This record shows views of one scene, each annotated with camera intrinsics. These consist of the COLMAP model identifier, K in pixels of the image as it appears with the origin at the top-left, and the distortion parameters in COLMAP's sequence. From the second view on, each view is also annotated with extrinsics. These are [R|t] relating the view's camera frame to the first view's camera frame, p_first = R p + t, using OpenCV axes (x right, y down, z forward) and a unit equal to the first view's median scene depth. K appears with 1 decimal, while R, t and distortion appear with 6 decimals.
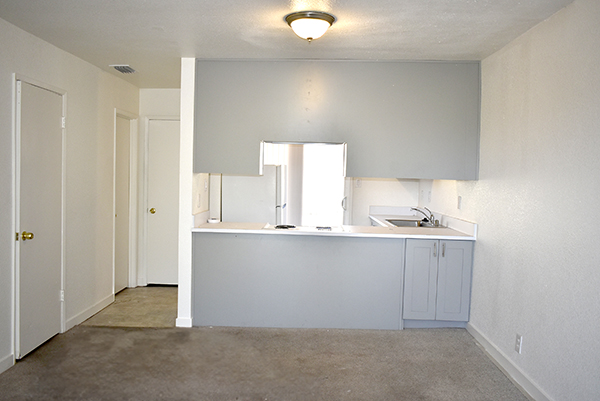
lens RADIAL K [[527.6, 0, 299.6], [0, 527.6, 198.8], [0, 0, 1]] dist [-0.009173, -0.001340]
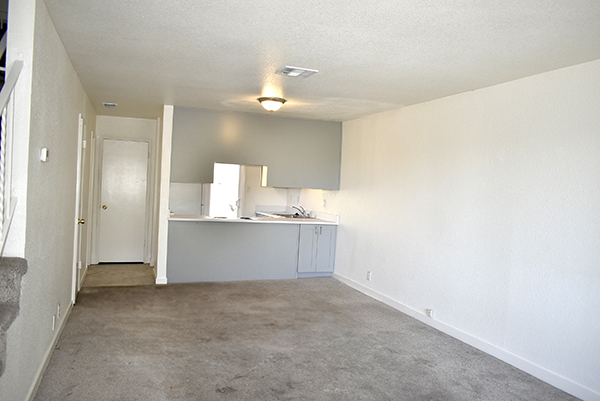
lens RADIAL K [[475.6, 0, 300.0], [0, 475.6, 201.2], [0, 0, 1]] dist [-0.006861, -0.000388]
pose [[0.928069, 0.010746, 0.372252, -0.359093], [-0.011372, 0.999935, -0.000514, 0.003914], [-0.372234, -0.003756, 0.928131, -0.398369]]
